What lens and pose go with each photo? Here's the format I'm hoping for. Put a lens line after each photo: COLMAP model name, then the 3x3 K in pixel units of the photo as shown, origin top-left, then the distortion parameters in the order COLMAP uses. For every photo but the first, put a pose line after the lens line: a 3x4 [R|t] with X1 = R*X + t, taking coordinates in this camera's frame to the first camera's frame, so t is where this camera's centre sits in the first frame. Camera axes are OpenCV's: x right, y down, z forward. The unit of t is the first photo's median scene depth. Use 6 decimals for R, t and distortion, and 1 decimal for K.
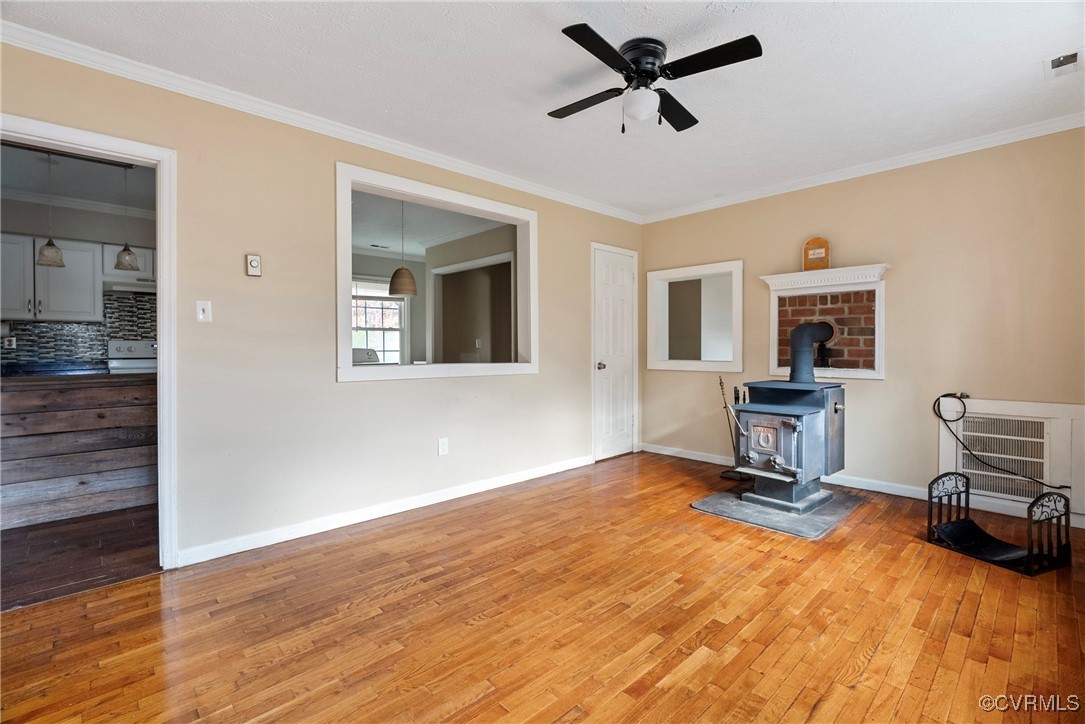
lens RADIAL K [[487.0, 0, 543.5], [0, 487.0, 354.8], [0, 0, 1]] dist [-0.010564, 0.003757]
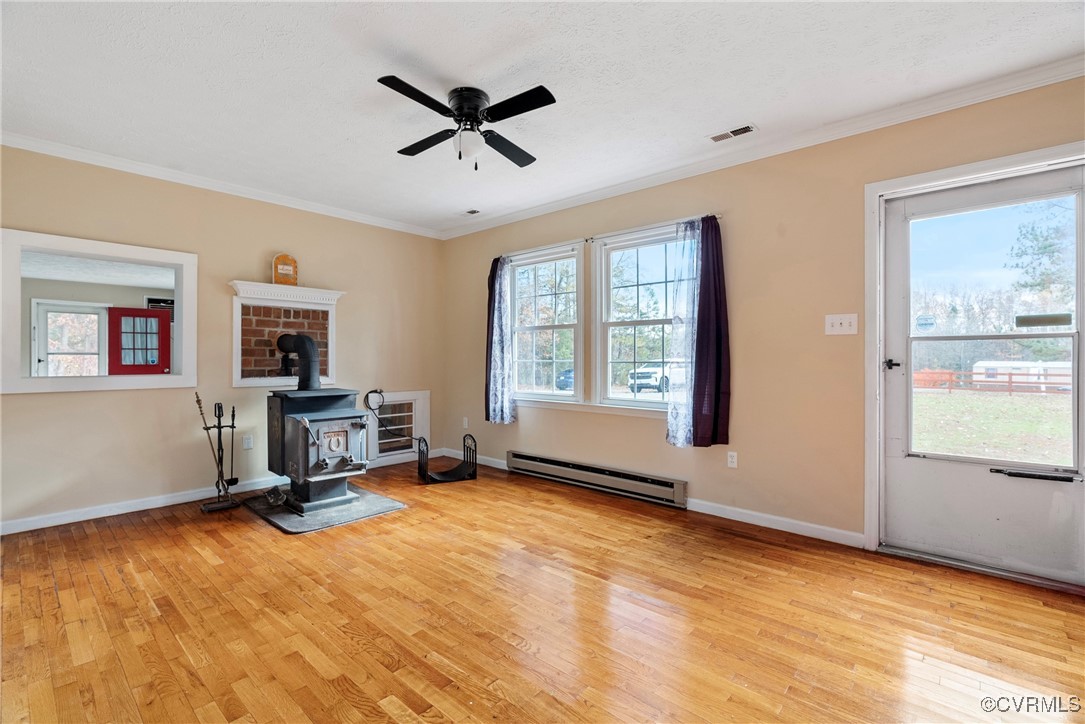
lens RADIAL K [[487.0, 0, 543.5], [0, 487.0, 354.8], [0, 0, 1]] dist [-0.010564, 0.003757]
pose [[-0.082557, 0.011268, 0.996523, -0.692641], [0.014234, 0.999847, -0.010126, -0.003756], [-0.996485, 0.013348, -0.082705, 0.670726]]
